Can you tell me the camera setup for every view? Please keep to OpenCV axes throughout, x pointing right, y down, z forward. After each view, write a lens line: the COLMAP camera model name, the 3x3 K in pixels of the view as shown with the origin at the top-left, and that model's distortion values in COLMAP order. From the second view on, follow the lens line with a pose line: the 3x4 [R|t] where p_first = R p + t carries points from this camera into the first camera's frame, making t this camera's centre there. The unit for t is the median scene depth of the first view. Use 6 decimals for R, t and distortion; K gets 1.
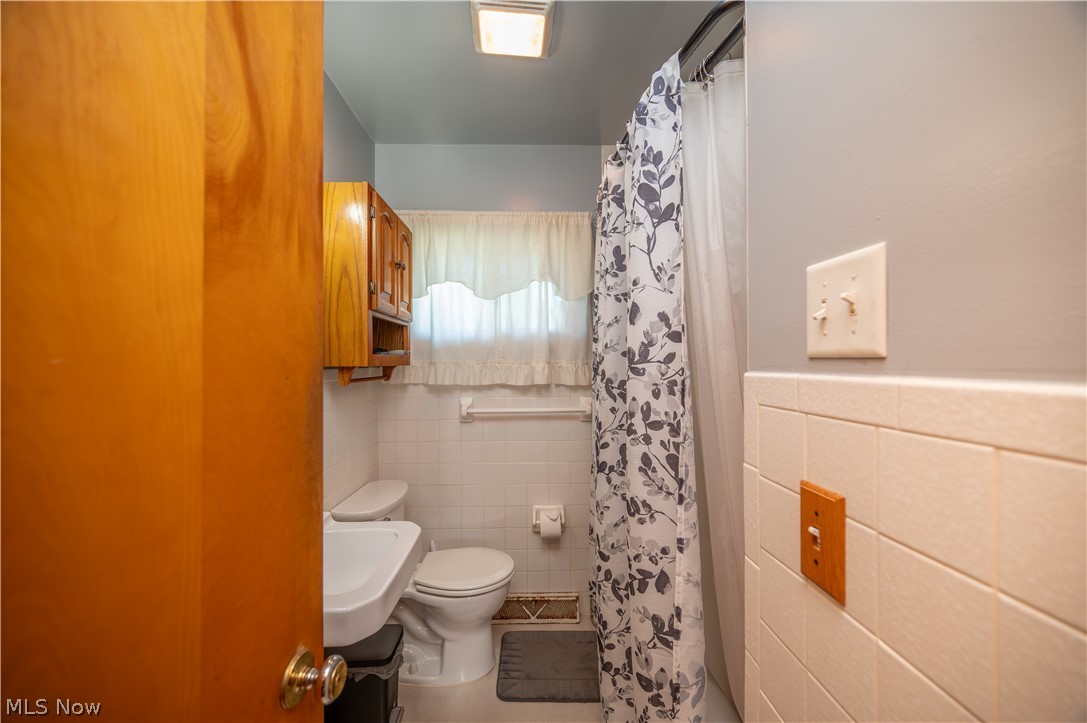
lens RADIAL K [[437.3, 0, 542.0], [0, 437.3, 360.7], [0, 0, 1]] dist [0.001794, -0.001514]
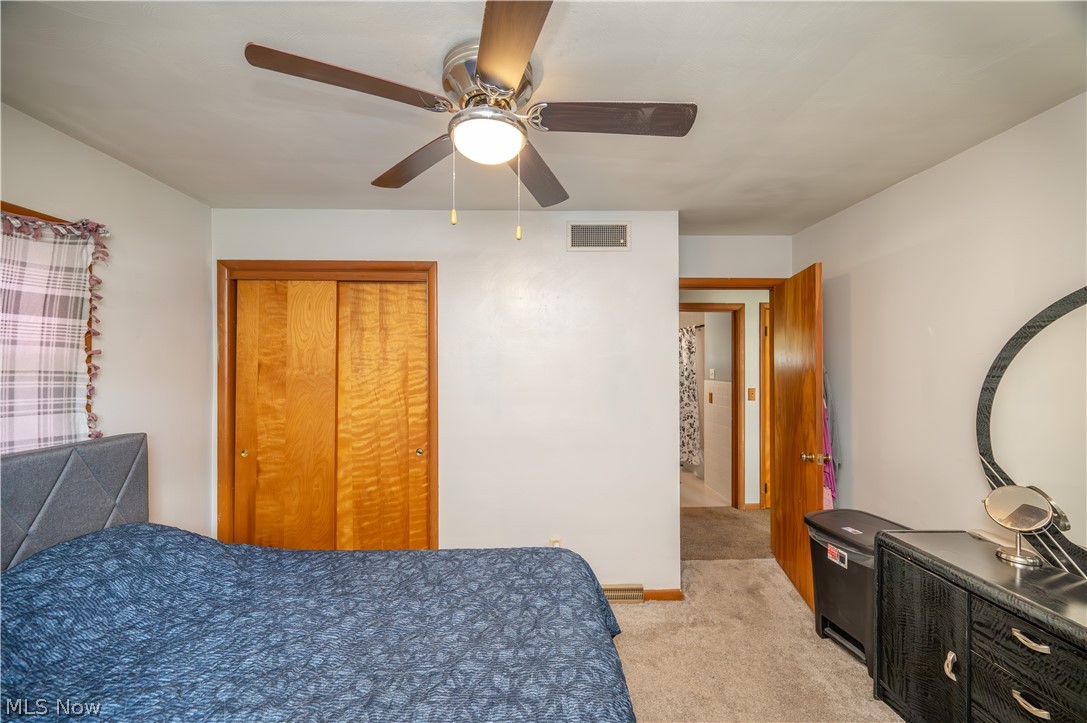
lens RADIAL K [[437.3, 0, 541.9], [0, 437.3, 364.3], [0, 0, 1]] dist [0.001794, -0.001514]
pose [[0.999925, 0.000841, -0.012181, -1.602347], [-0.000859, 0.999999, -0.001480, -0.164361], [0.012180, 0.001491, 0.999925, -4.710102]]
